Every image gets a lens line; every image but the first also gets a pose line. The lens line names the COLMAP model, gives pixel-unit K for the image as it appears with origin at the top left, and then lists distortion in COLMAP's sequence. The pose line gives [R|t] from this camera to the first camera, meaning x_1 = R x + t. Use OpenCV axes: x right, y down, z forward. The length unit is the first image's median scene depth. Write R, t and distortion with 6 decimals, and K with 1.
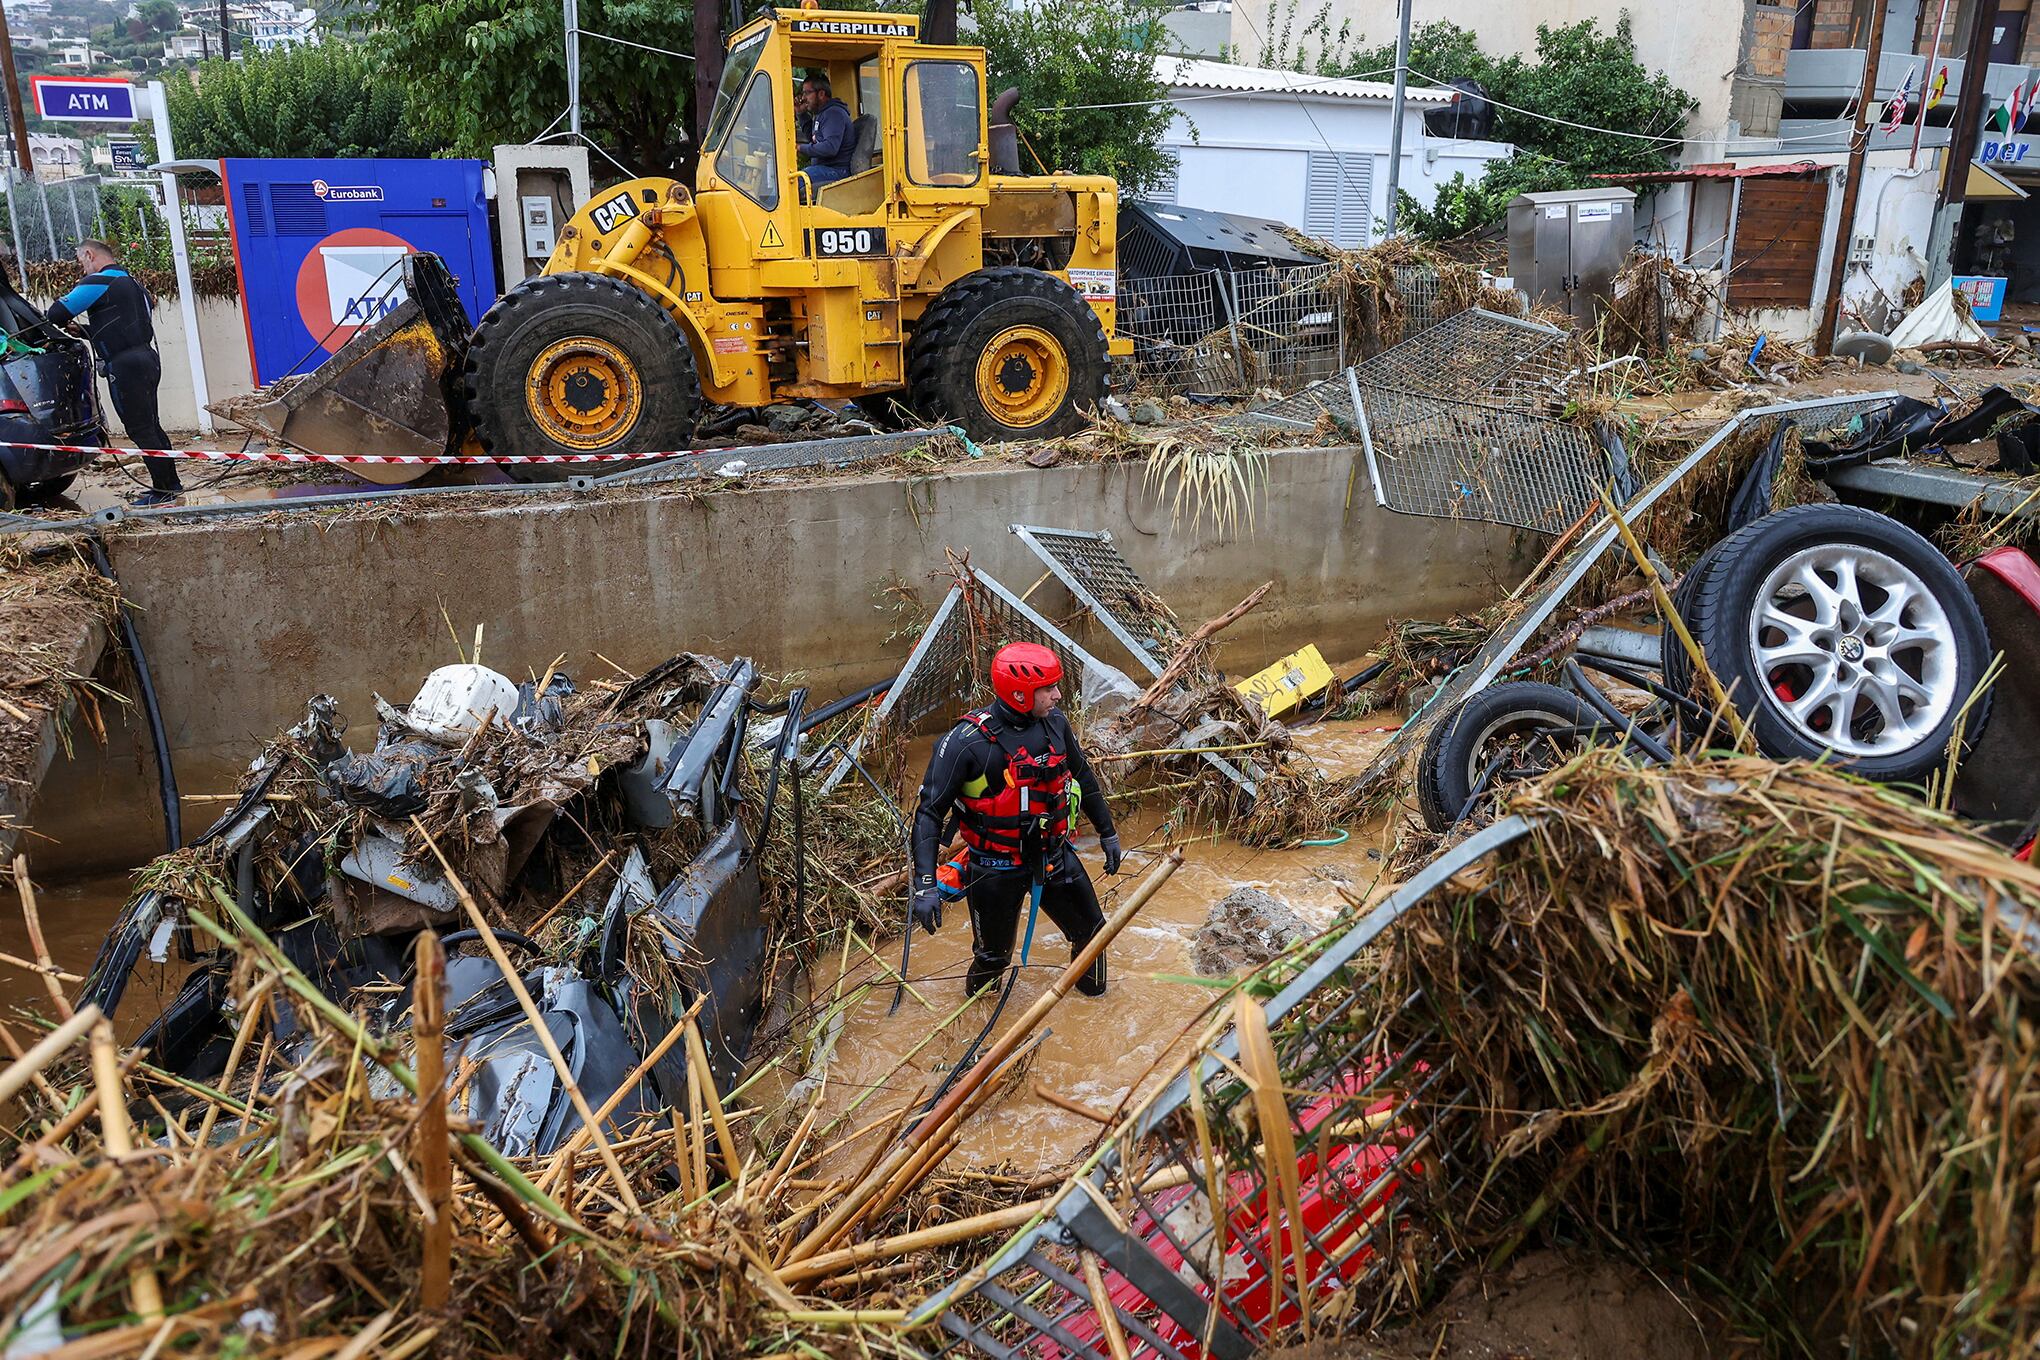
lens RADIAL K [[1409.6, 0, 1019.3], [0, 1409.6, 717.2], [0, 0, 1]] dist [-0.058774, 0.036849]
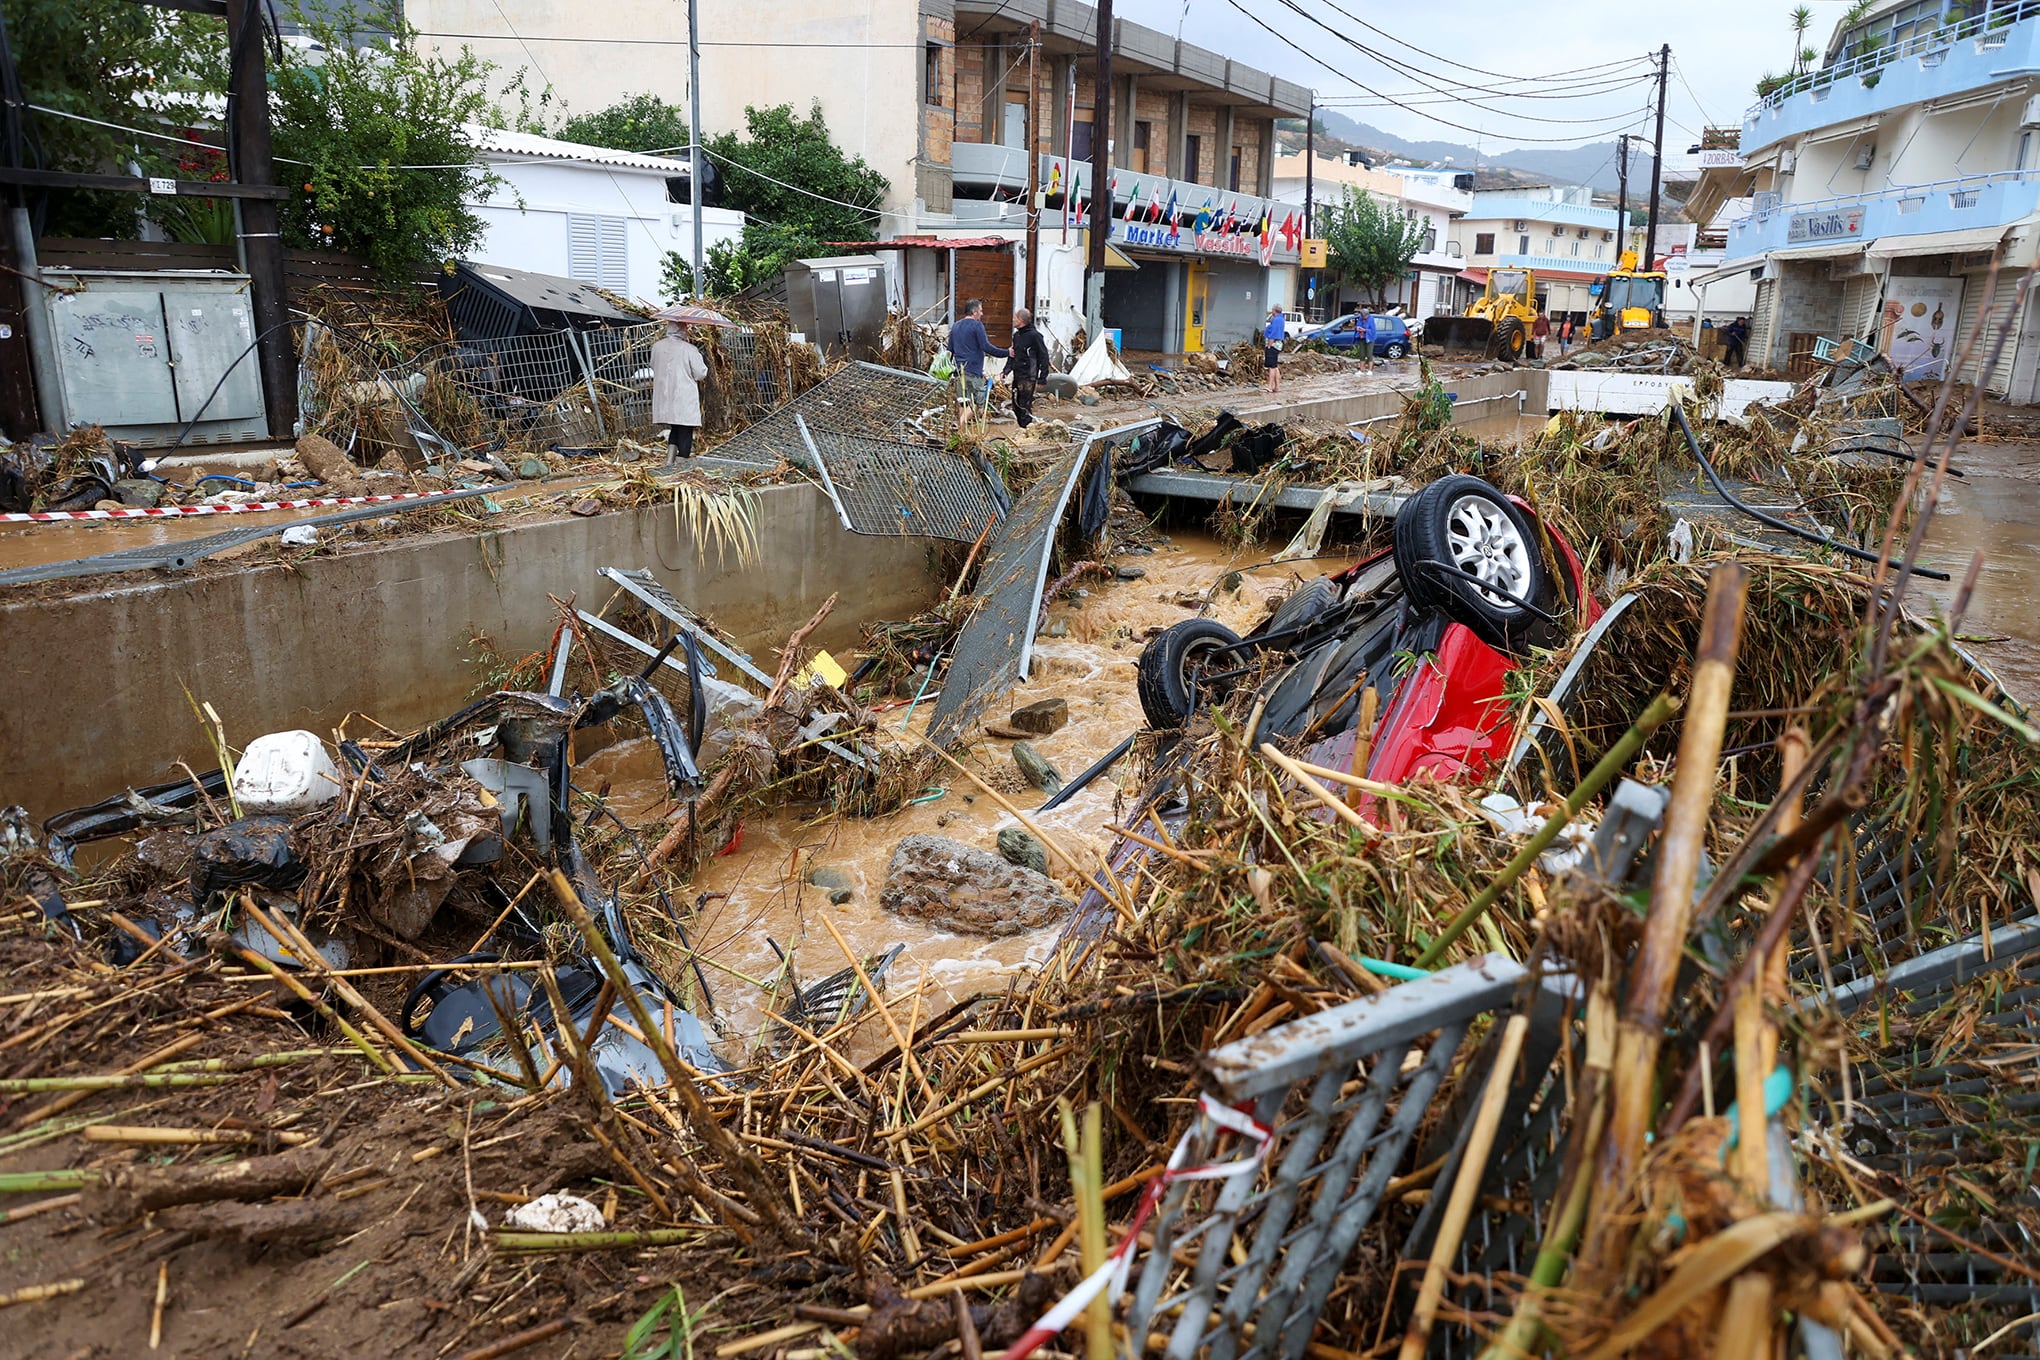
lens RADIAL K [[1409.6, 0, 1019.3], [0, 1409.6, 717.2], [0, 0, 1]] dist [-0.058774, 0.036849]
pose [[0.836744, -0.141136, 0.529094, -0.142411], [0.159169, 0.987183, 0.011612, 0.007098], [-0.523952, 0.074499, 0.848484, -0.034010]]
